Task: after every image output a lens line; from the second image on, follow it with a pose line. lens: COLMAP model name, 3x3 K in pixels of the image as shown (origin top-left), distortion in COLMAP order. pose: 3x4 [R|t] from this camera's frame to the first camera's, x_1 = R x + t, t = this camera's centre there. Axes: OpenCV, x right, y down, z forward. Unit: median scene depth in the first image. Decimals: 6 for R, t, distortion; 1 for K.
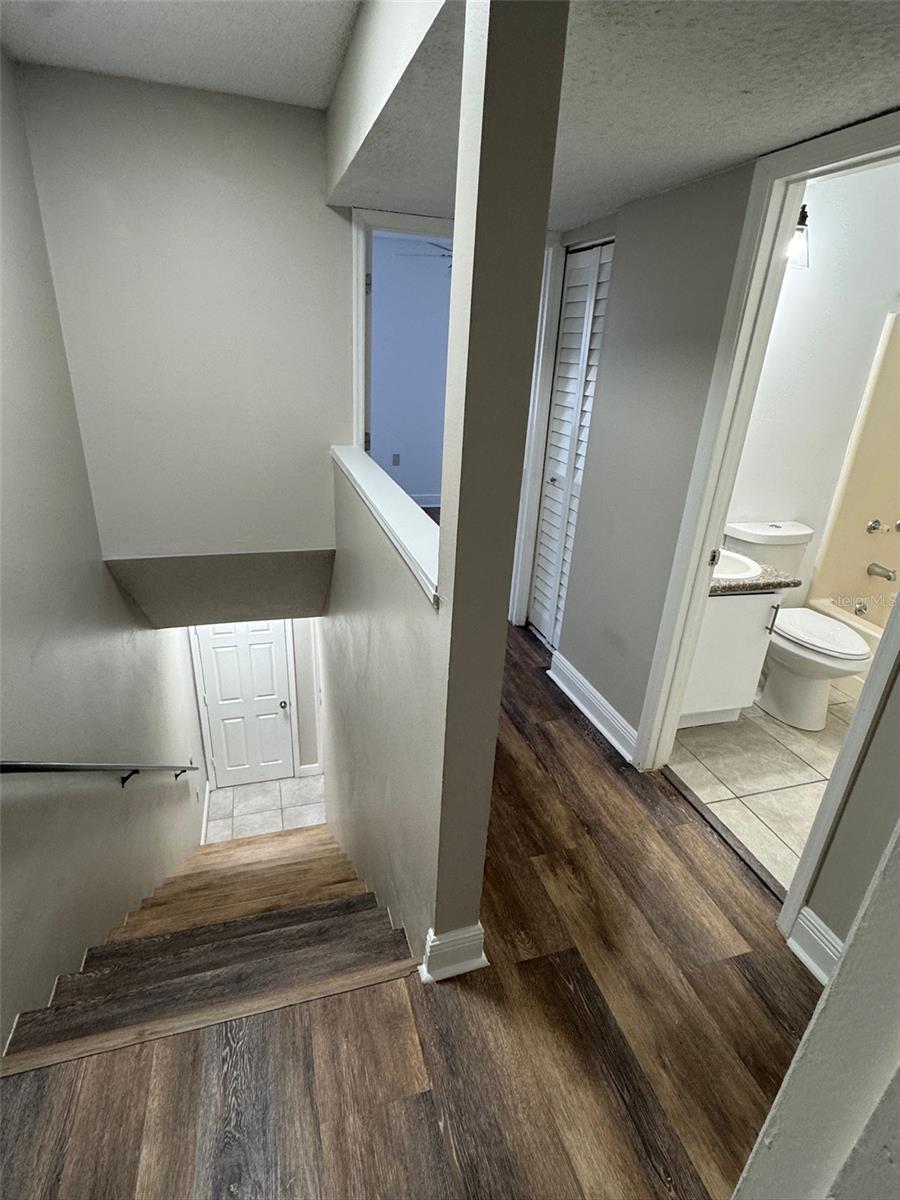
lens RADIAL K [[594.6, 0, 452.7], [0, 594.6, 596.9], [0, 0, 1]] dist [-0.004256, -0.000544]
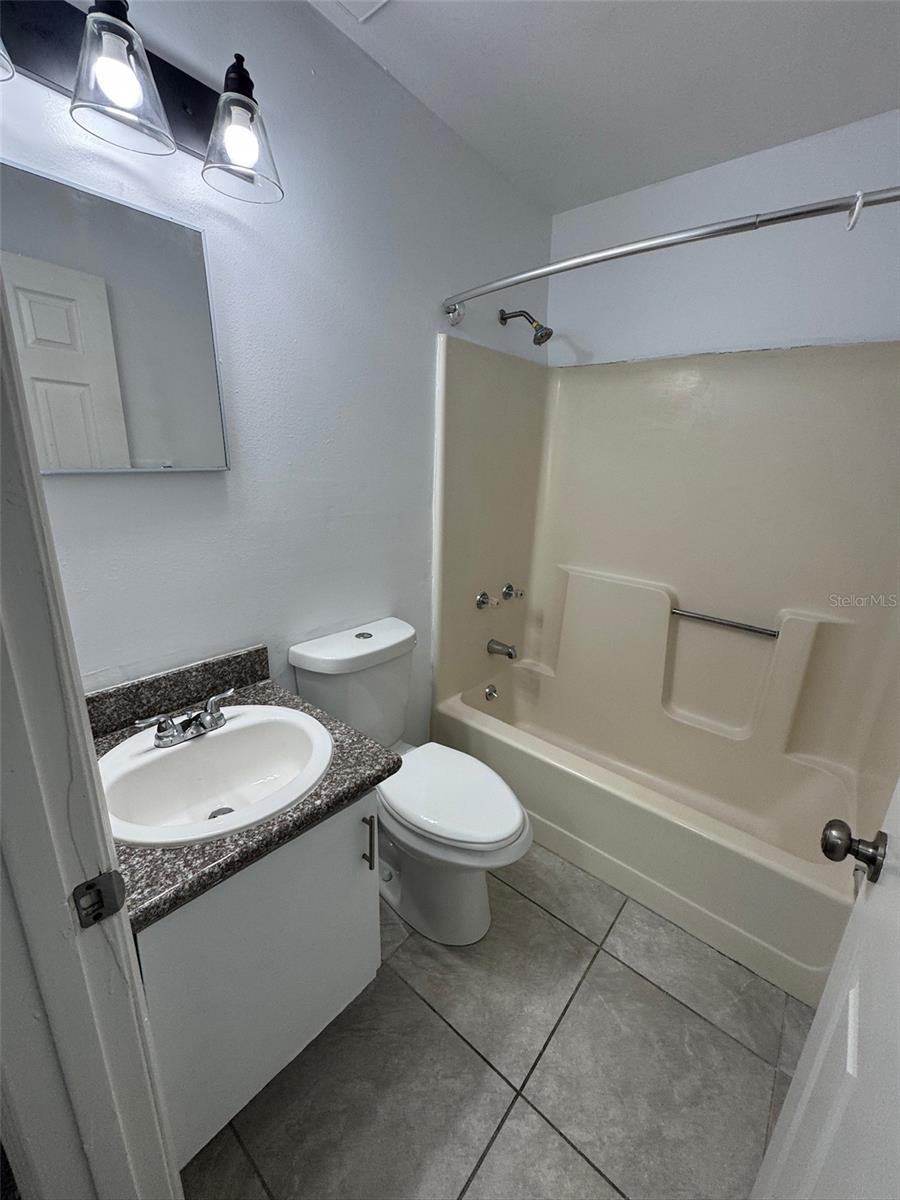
lens RADIAL K [[478.2, 0, 451.8], [0, 478.2, 597.3], [0, 0, 1]] dist [-0.003363, 0.000777]
pose [[0.836828, -0.173604, 0.519211, 0.351231], [0.216889, 0.975919, -0.023257, -0.123987], [-0.502671, 0.132074, 0.854330, 0.482727]]
